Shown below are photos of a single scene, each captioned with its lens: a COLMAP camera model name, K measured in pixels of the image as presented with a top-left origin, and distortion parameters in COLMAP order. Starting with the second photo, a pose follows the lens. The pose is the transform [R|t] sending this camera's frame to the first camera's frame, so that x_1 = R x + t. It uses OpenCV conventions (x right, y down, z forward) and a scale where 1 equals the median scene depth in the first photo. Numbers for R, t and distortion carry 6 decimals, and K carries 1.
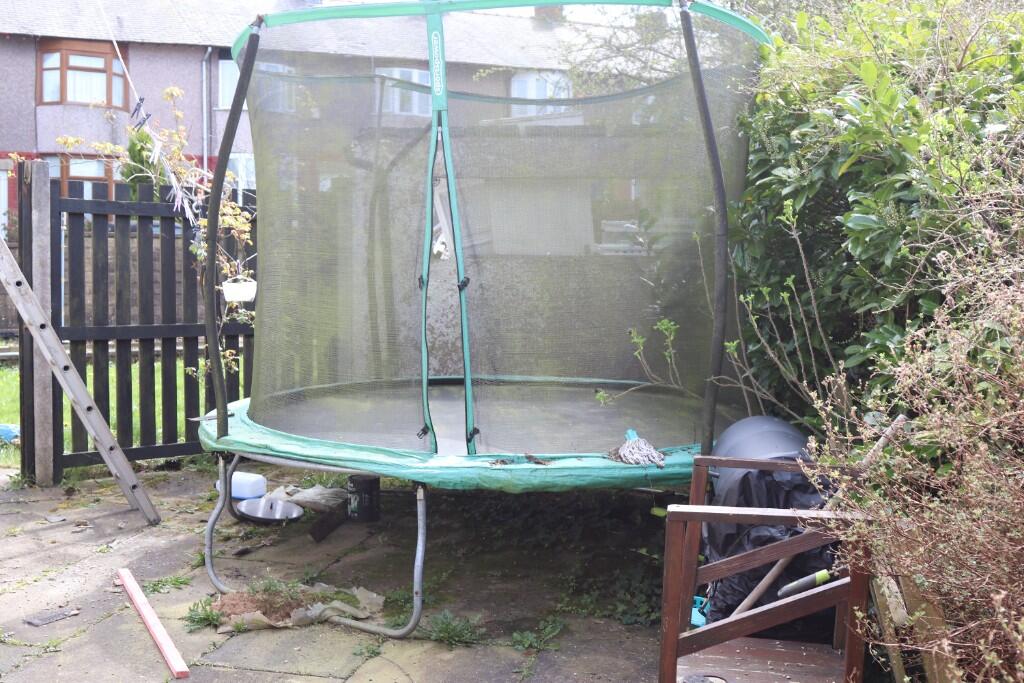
lens RADIAL K [[1149.9, 0, 511.9], [0, 1149.9, 341.5], [0, 0, 1]] dist [-0.157967, 0.000000]
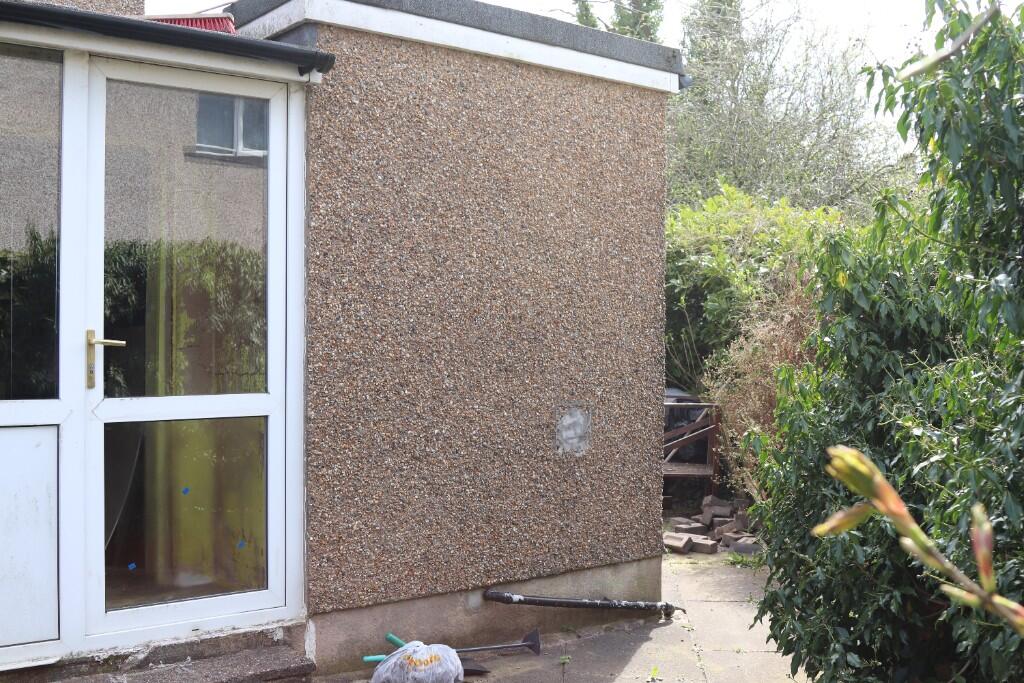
lens RADIAL K [[1149.9, 0, 512.2], [0, 1149.9, 340.8], [0, 0, 1]] dist [-0.157967, 0.000000]
pose [[0.989078, -0.004695, 0.147316, -0.523442], [0.012342, 0.998620, -0.051038, 0.098792], [-0.146873, 0.052299, 0.987772, -1.492952]]
